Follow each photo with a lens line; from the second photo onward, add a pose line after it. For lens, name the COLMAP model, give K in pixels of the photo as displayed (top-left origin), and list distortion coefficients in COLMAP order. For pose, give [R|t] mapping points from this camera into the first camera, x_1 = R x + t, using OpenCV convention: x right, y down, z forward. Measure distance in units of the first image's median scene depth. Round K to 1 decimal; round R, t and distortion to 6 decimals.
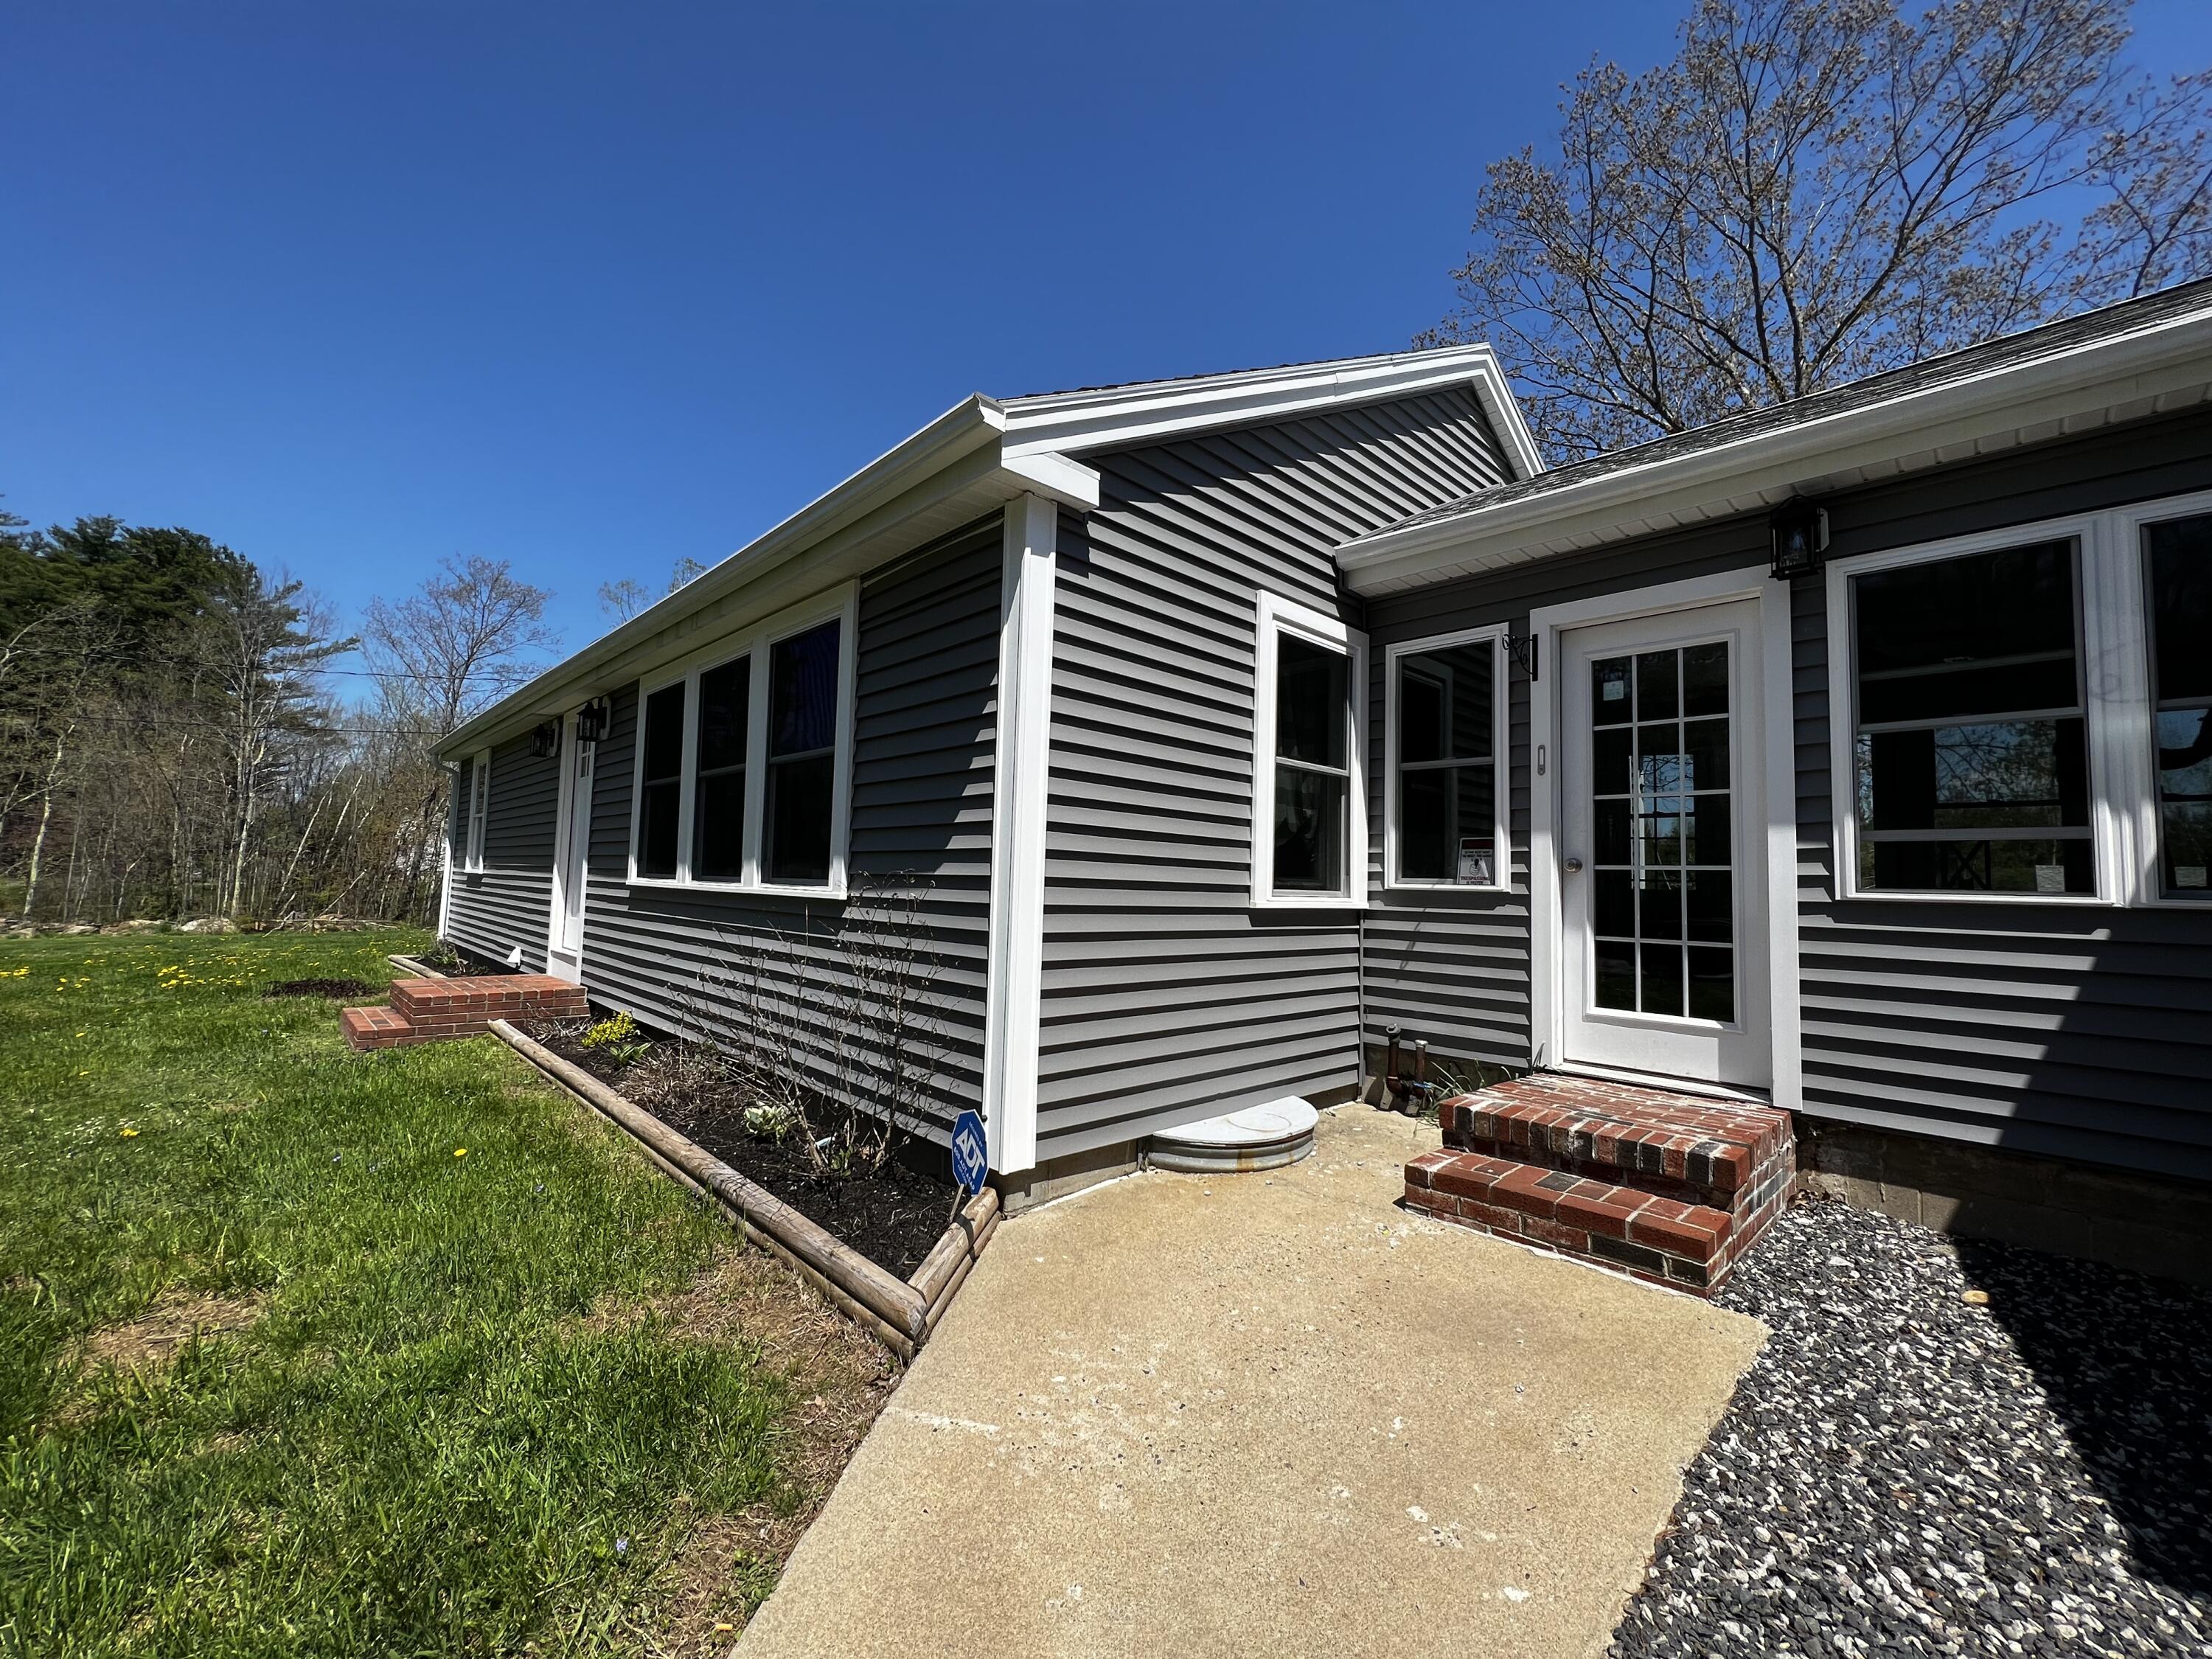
lens RADIAL K [[889.7, 0, 1106.5], [0, 889.7, 826.4], [0, 0, 1]] dist [-0.000248, 0.000024]
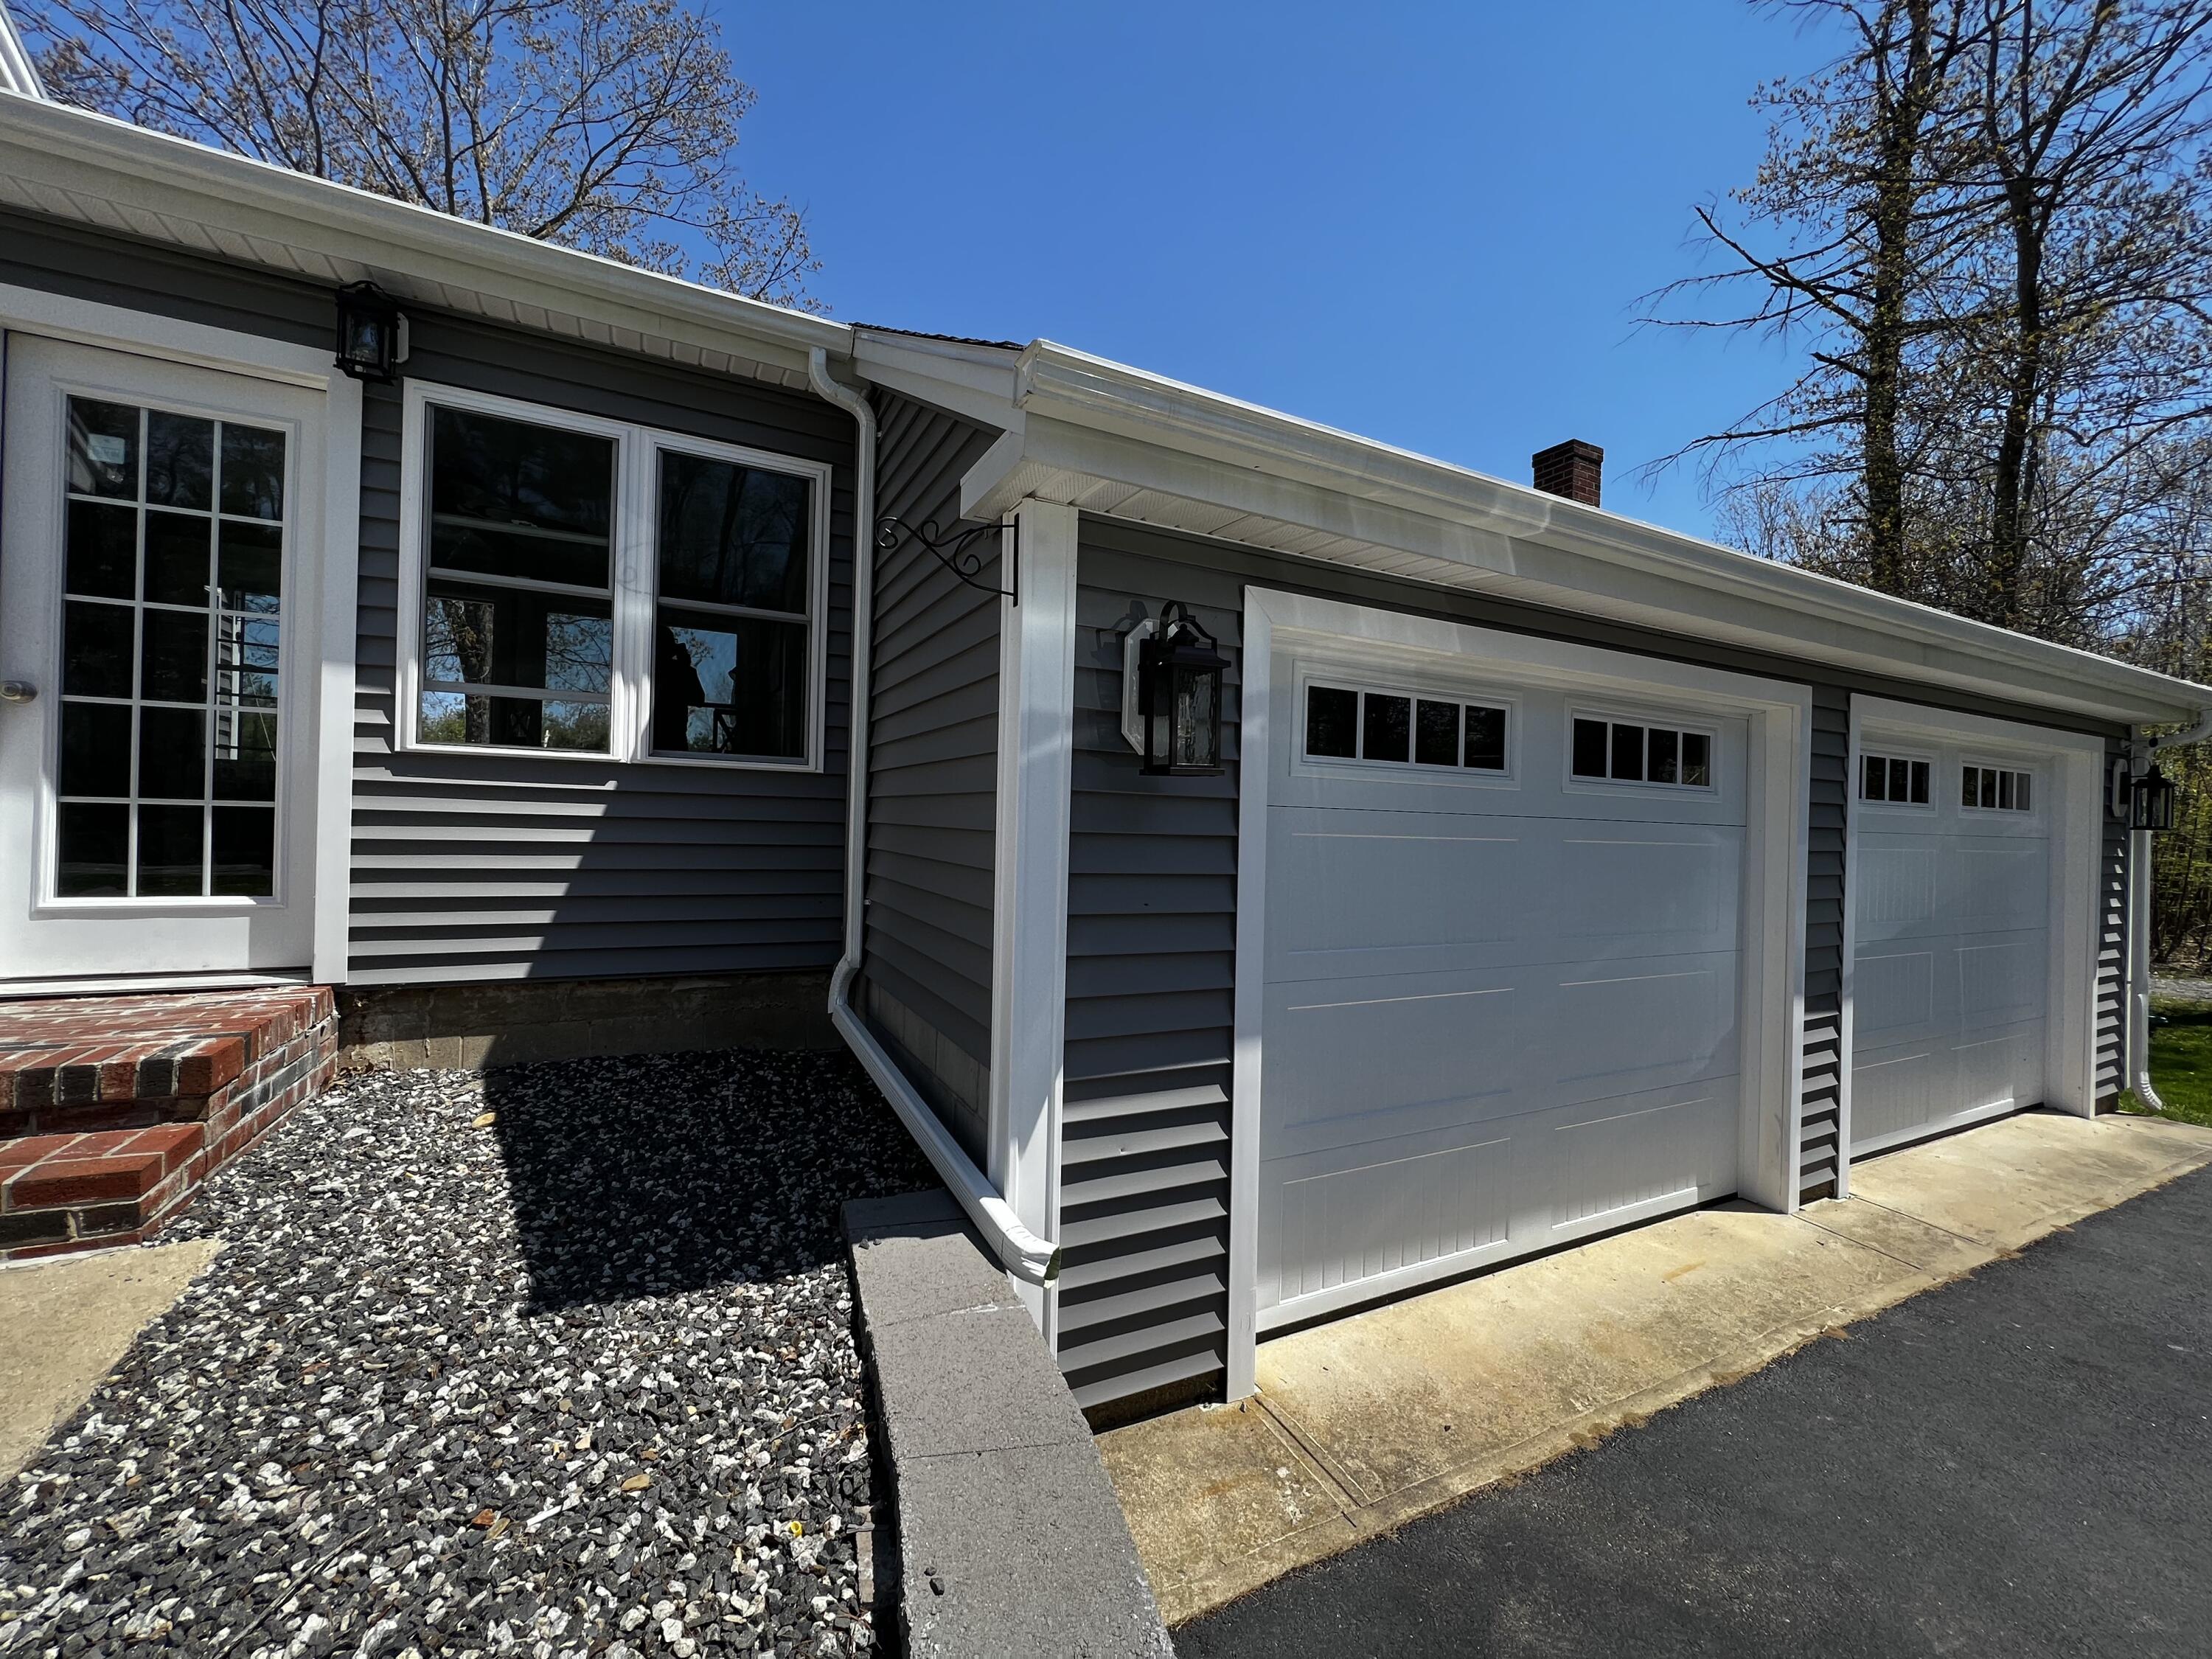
lens RADIAL K [[889.7, 0, 1108.7], [0, 889.7, 823.0], [0, 0, 1]] dist [-0.000248, 0.000024]
pose [[0.286117, -0.020563, 0.957974, 0.168230], [-0.085123, 0.995271, 0.046787, 0.059528], [-0.954406, -0.094933, 0.283013, 0.023411]]
